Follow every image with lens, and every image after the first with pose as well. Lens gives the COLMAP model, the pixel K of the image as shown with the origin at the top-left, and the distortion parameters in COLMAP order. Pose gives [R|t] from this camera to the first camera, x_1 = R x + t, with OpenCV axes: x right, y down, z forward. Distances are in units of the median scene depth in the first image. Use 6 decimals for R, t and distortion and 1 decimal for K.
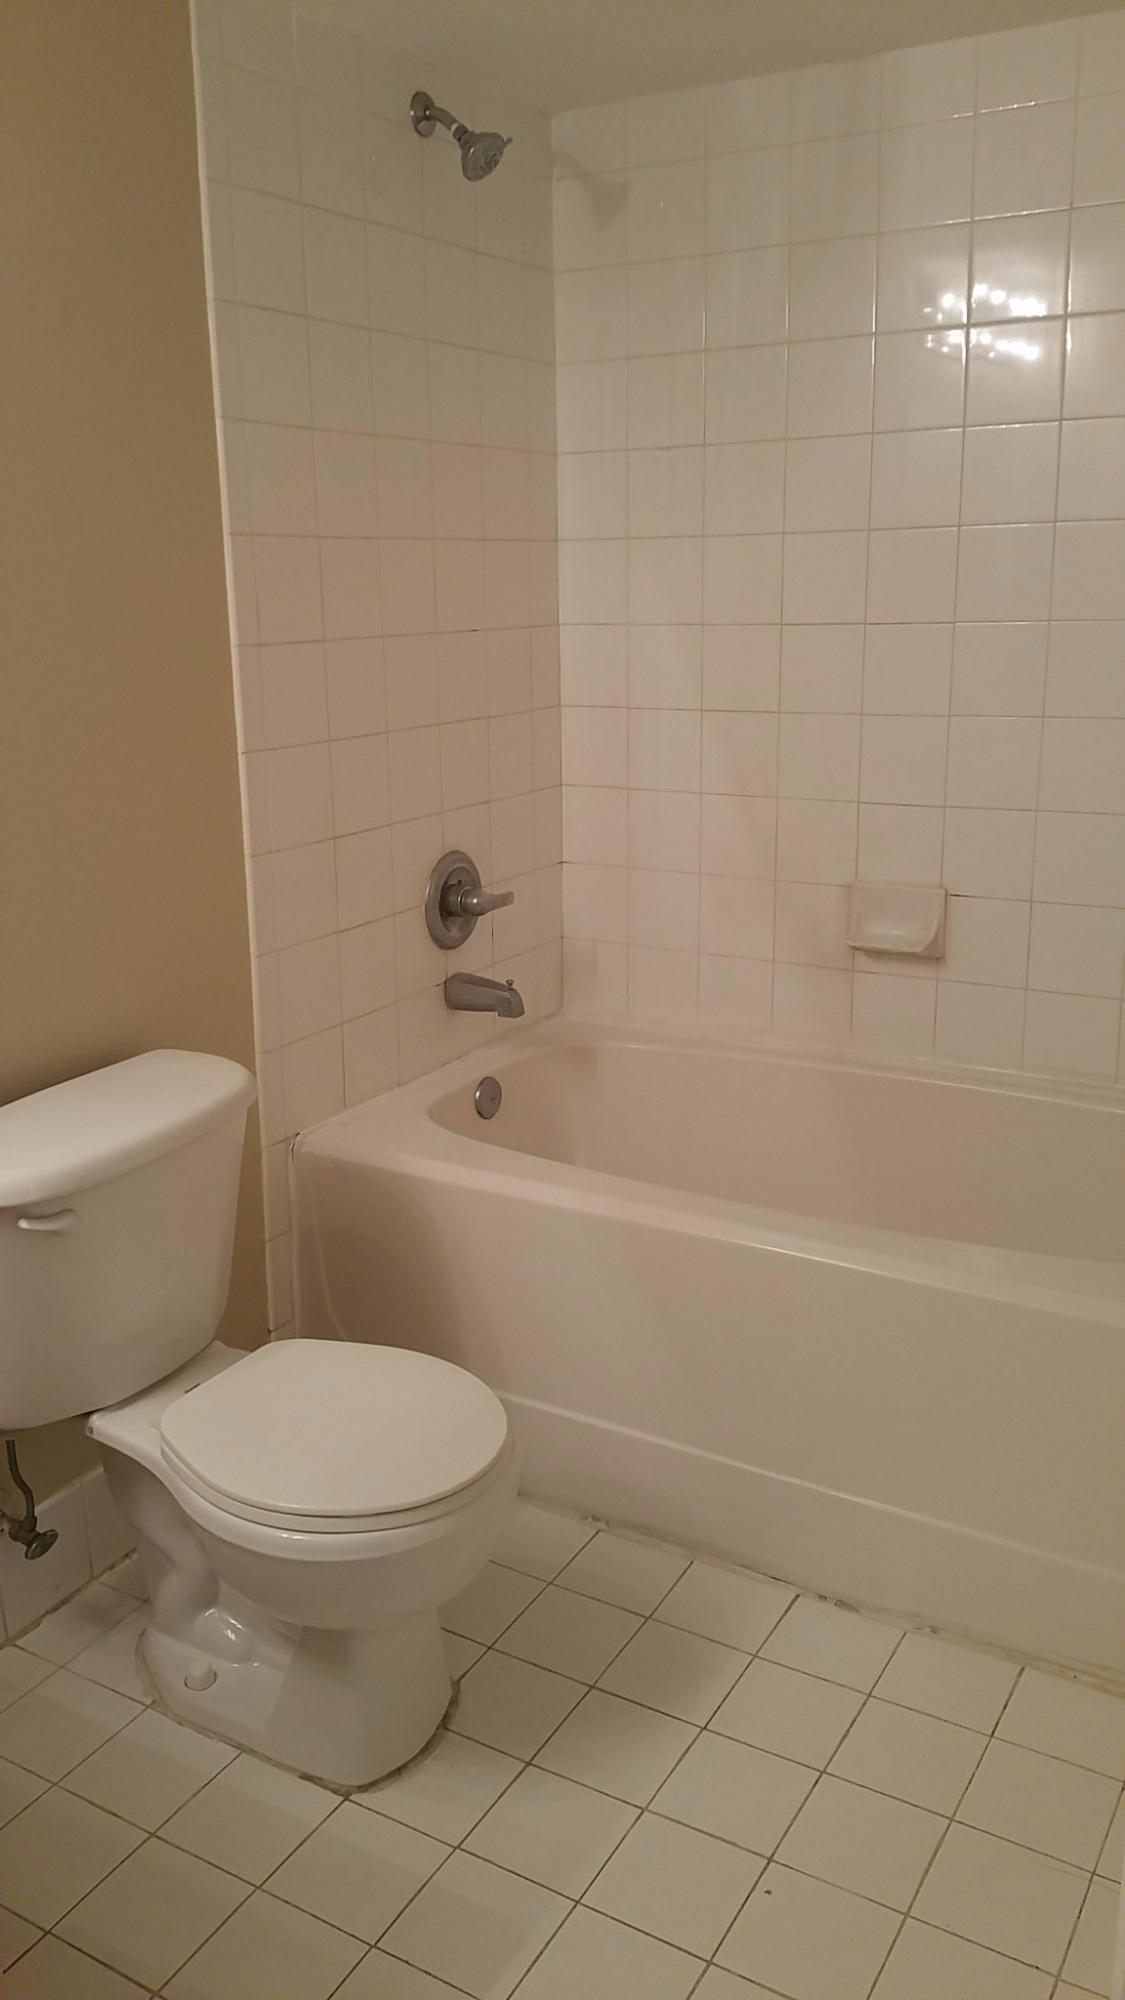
lens RADIAL K [[1606.1, 0, 554.1], [0, 1606.1, 965.8], [0, 0, 1]] dist [0.147860, -0.298495]
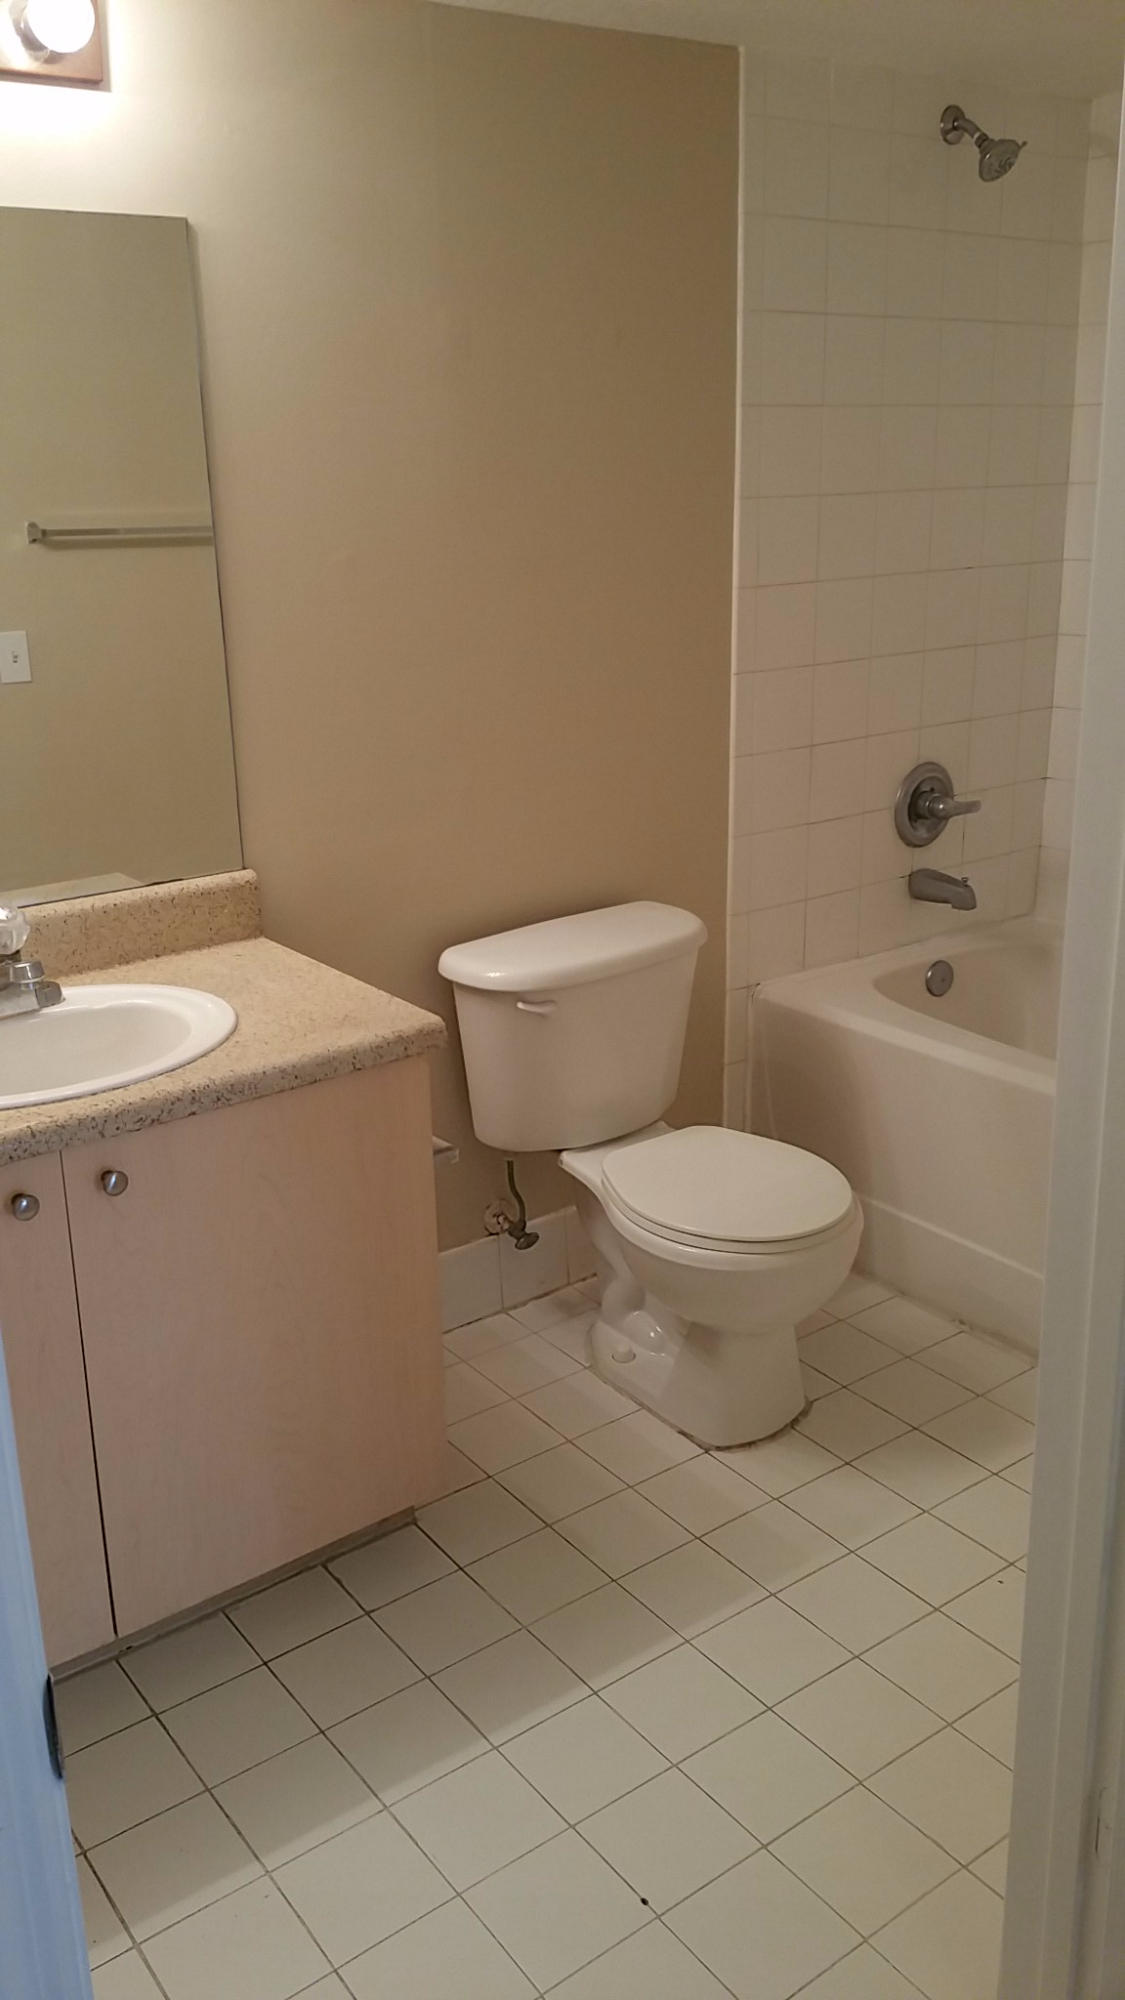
lens RADIAL K [[1606.1, 0, 554.1], [0, 1606.1, 965.8], [0, 0, 1]] dist [0.147860, -0.298495]
pose [[0.922482, 0.106475, -0.371066, 0.171203], [-0.084154, 0.993559, 0.075885, 0.010393], [0.376756, -0.038775, 0.925501, -0.229500]]
